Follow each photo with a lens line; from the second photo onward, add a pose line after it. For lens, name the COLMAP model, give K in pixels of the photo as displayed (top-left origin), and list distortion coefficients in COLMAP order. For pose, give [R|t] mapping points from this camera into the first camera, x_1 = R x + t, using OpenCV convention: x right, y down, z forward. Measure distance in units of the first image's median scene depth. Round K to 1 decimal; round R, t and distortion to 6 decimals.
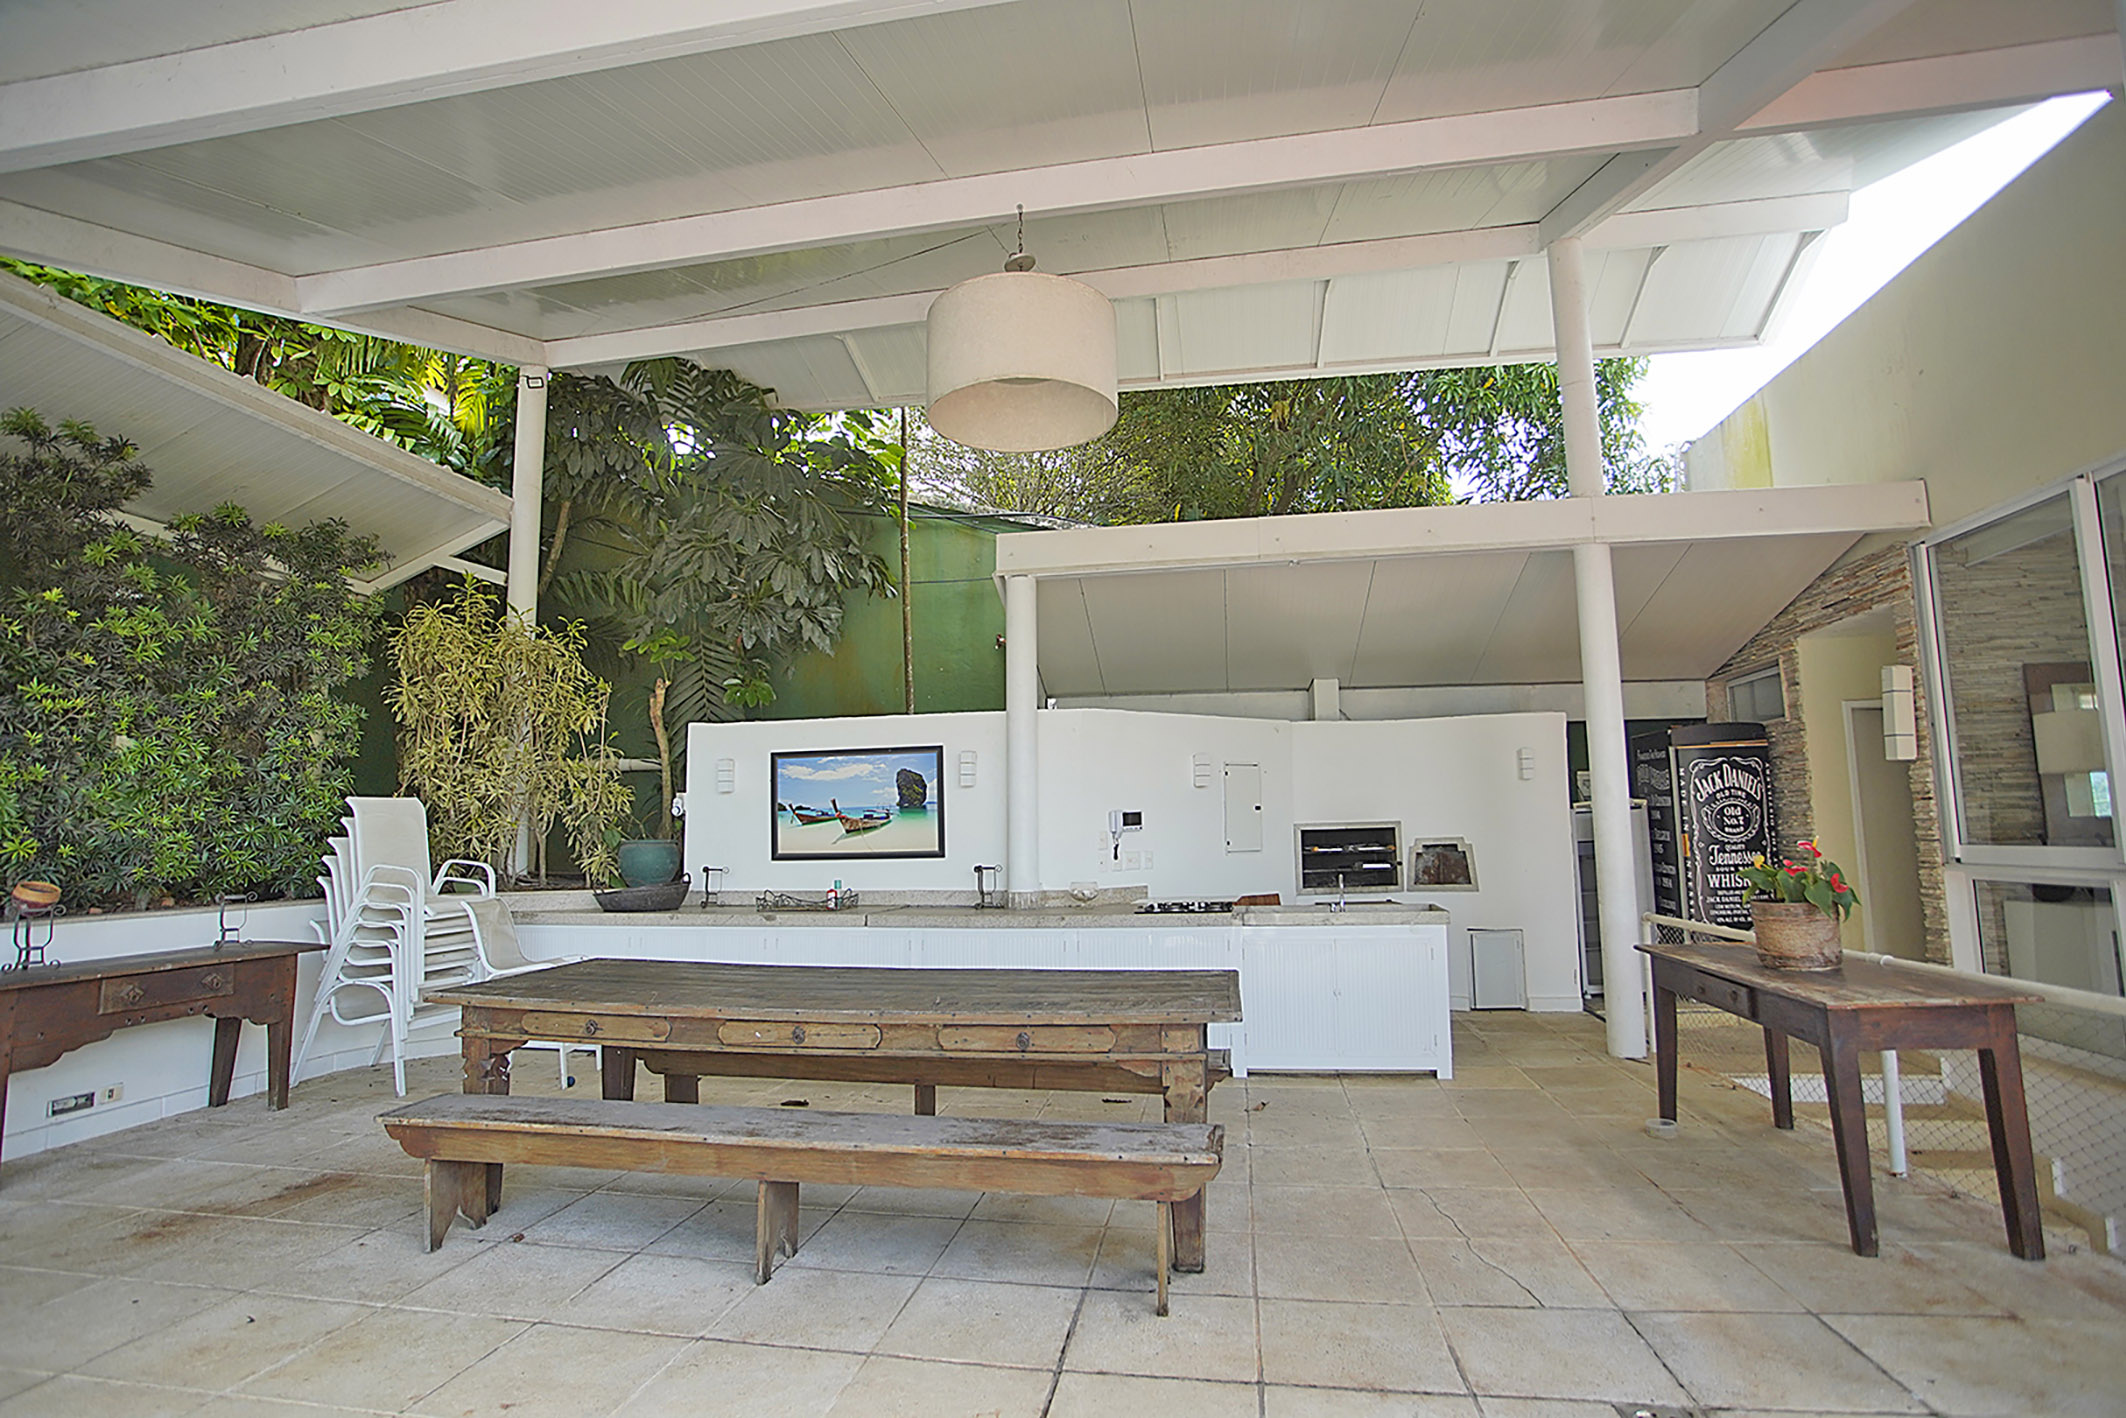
lens RADIAL K [[1033.1, 0, 1067.2], [0, 1033.1, 698.8], [0, 0, 1]] dist [-0.030305, 0.005732]
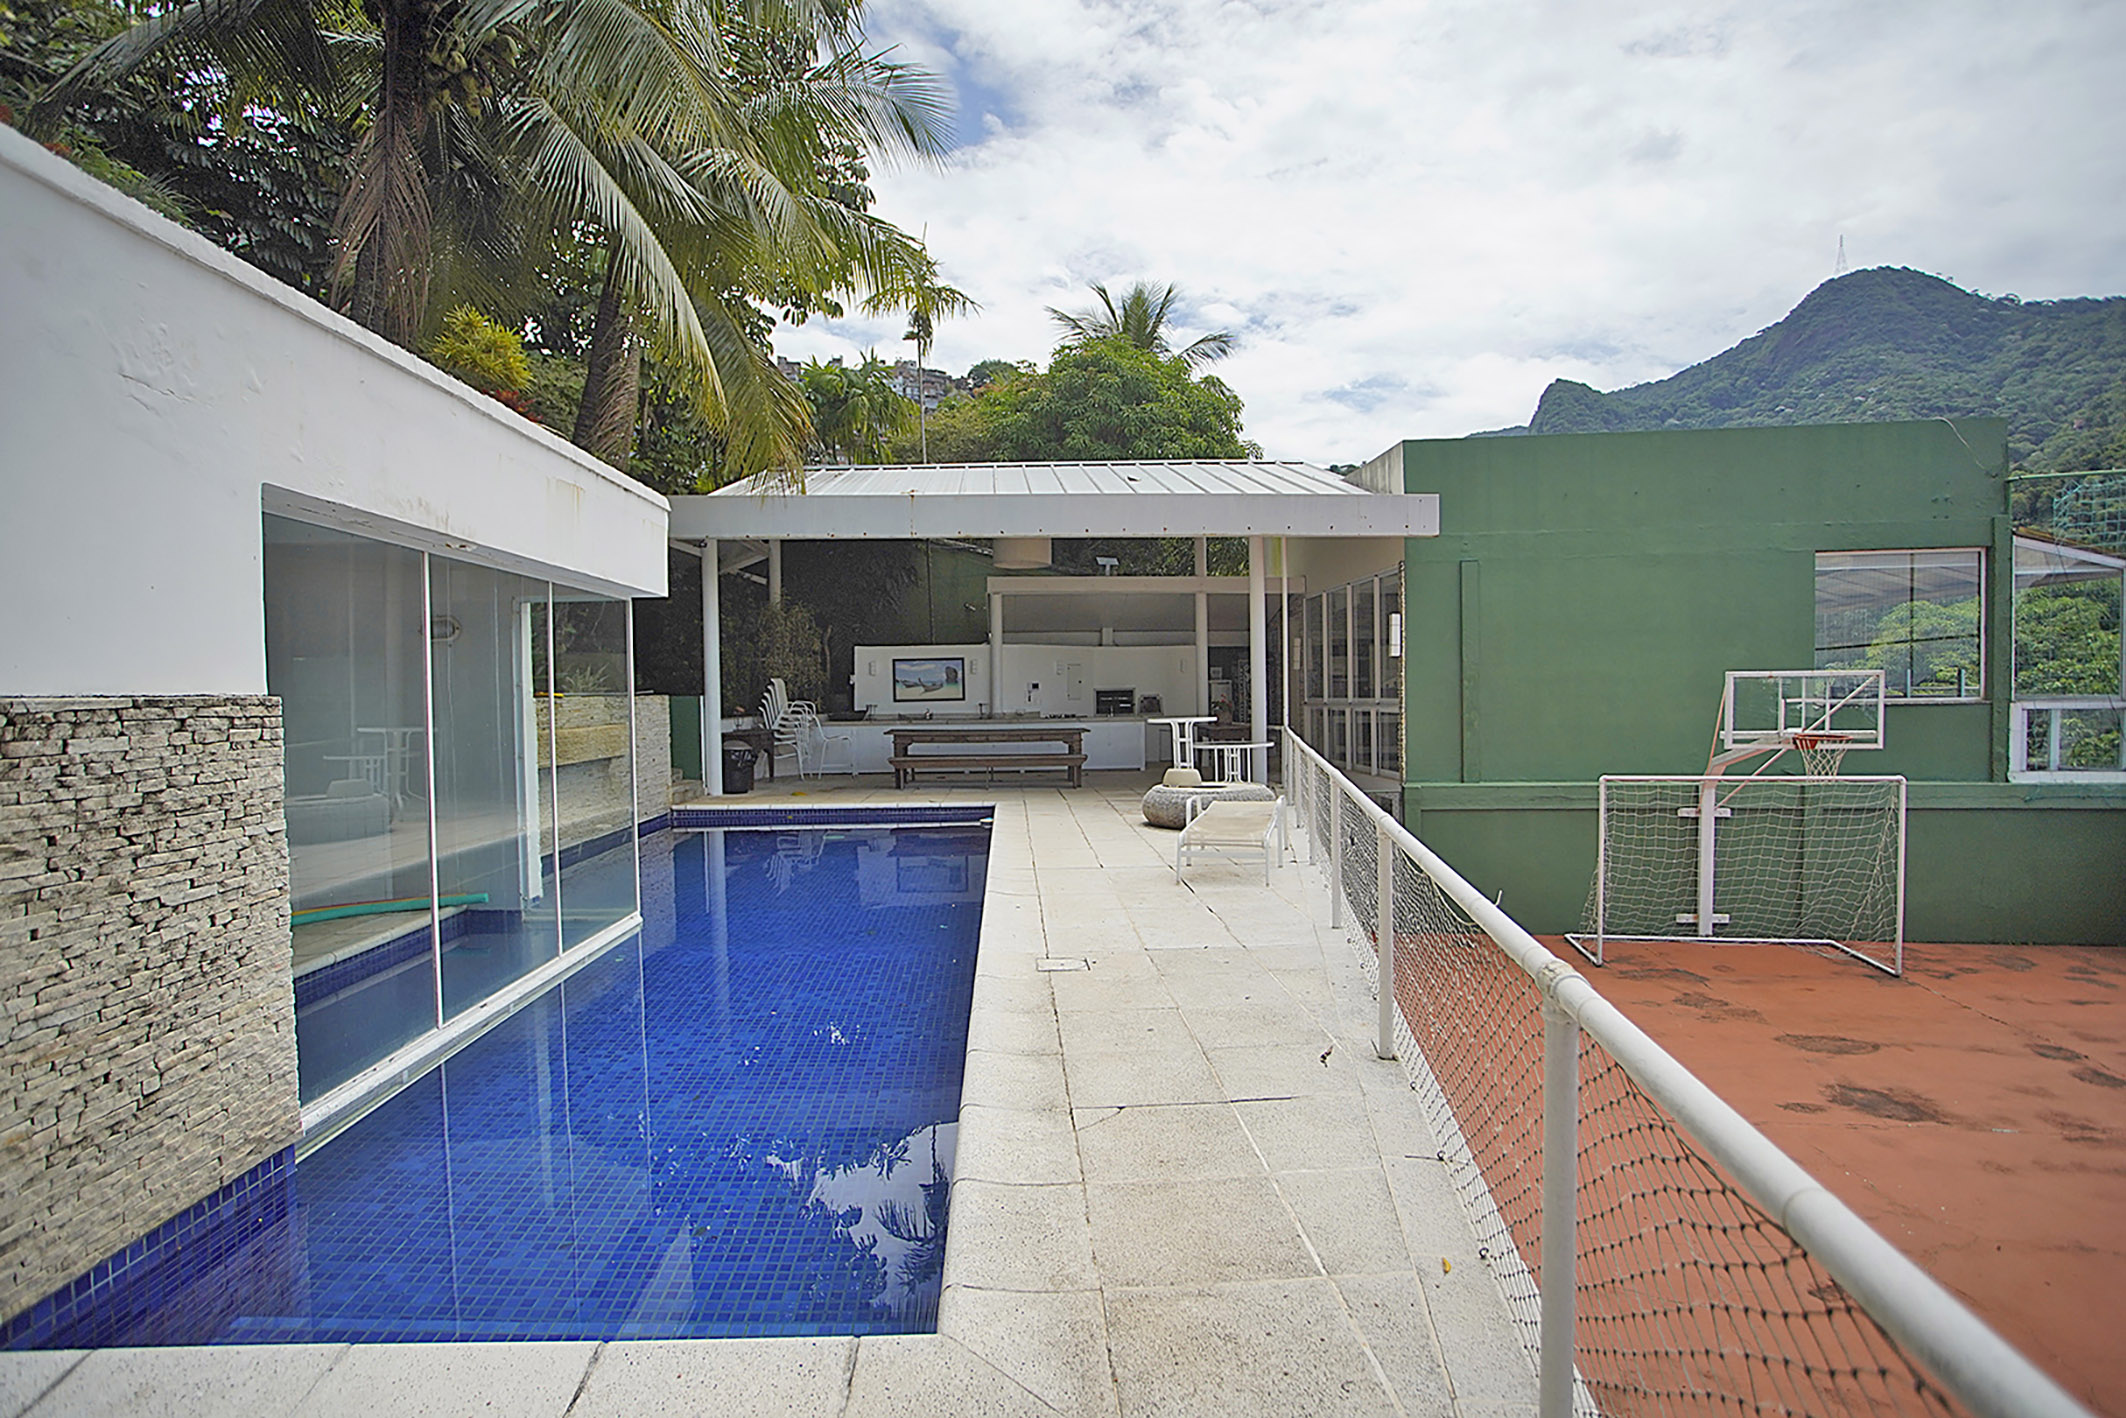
lens RADIAL K [[1033.1, 0, 1057.1], [0, 1033.1, 712.8], [0, 0, 1]] dist [-0.030305, 0.005732]
pose [[0.977436, 0.000510, 0.211230, -0.428228], [-0.031971, 0.988834, 0.145554, -0.196726], [-0.208797, -0.149023, 0.966538, -1.526186]]
